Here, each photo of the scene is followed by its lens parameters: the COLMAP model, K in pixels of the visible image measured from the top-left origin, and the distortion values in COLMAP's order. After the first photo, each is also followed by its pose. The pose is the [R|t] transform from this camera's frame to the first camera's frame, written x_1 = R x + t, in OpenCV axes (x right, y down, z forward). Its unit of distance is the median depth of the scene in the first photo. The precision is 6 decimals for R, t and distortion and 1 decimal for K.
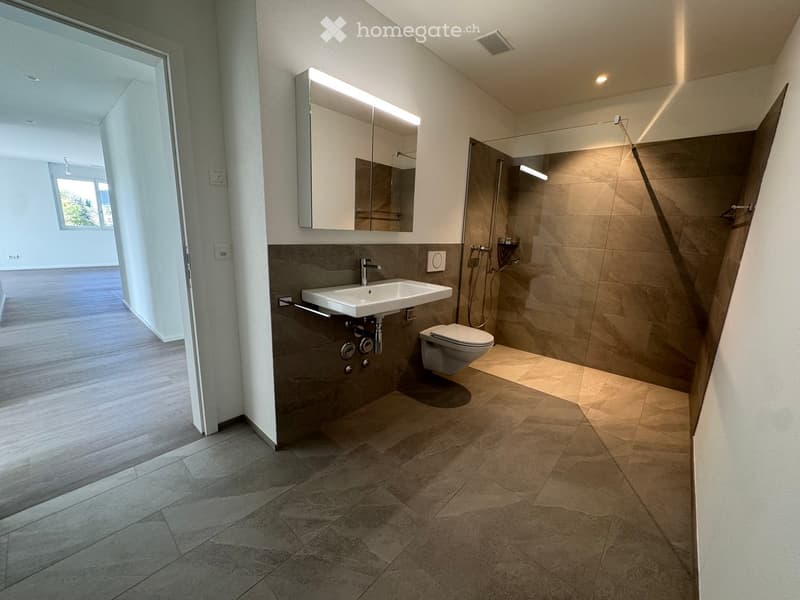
lens RADIAL K [[318.9, 0, 400.0], [0, 318.9, 300.0], [0, 0, 1]] dist [0.000143, -0.000039]
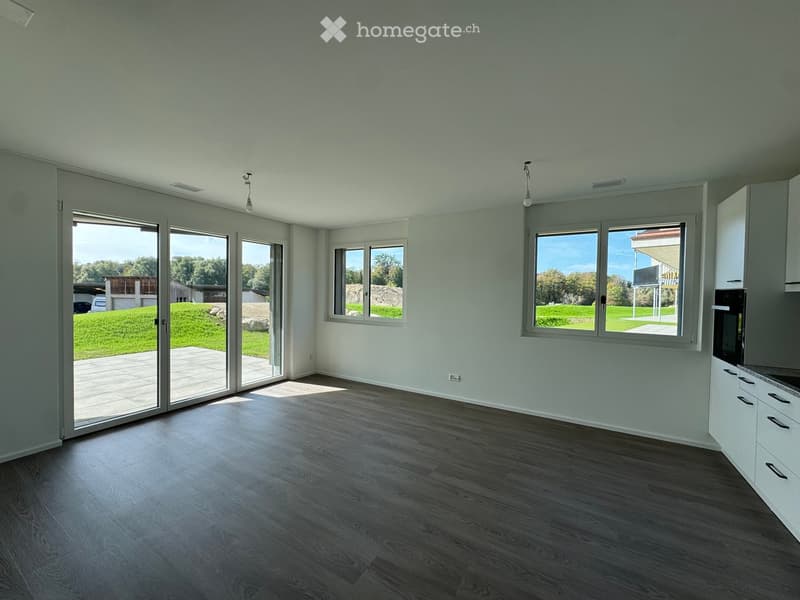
lens RADIAL K [[318.9, 0, 400.0], [0, 318.9, 300.0], [0, 0, 1]] dist [0.000143, -0.000039]
pose [[0.191243, -0.016715, -0.981400, -0.615217], [-0.217183, 0.974351, -0.058917, -0.203529], [0.957214, 0.224411, 0.182707, 0.715874]]
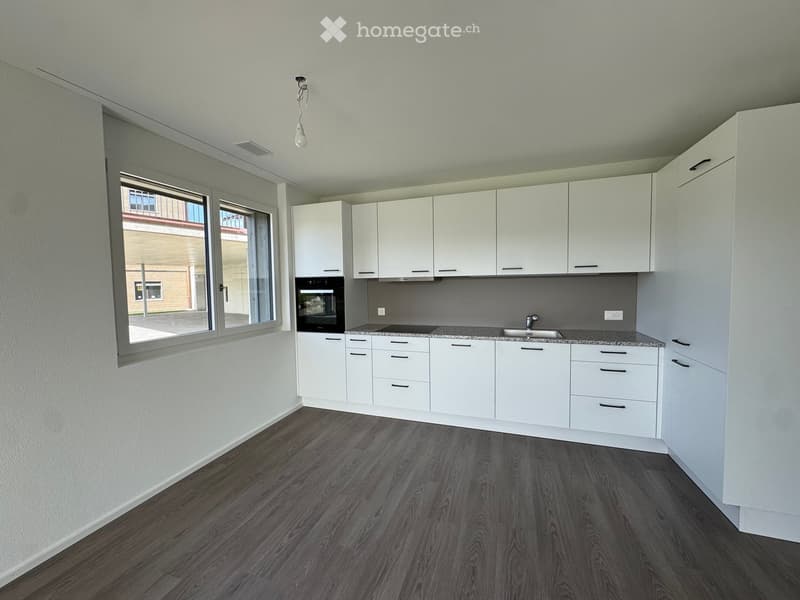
lens RADIAL K [[318.9, 0, 400.0], [0, 318.9, 300.0], [0, 0, 1]] dist [0.000143, -0.000039]
pose [[0.921147, -0.074667, 0.381985, -0.957195], [0.133049, 0.982711, -0.128754, -0.208399], [-0.365767, 0.169424, 0.915156, 0.674290]]
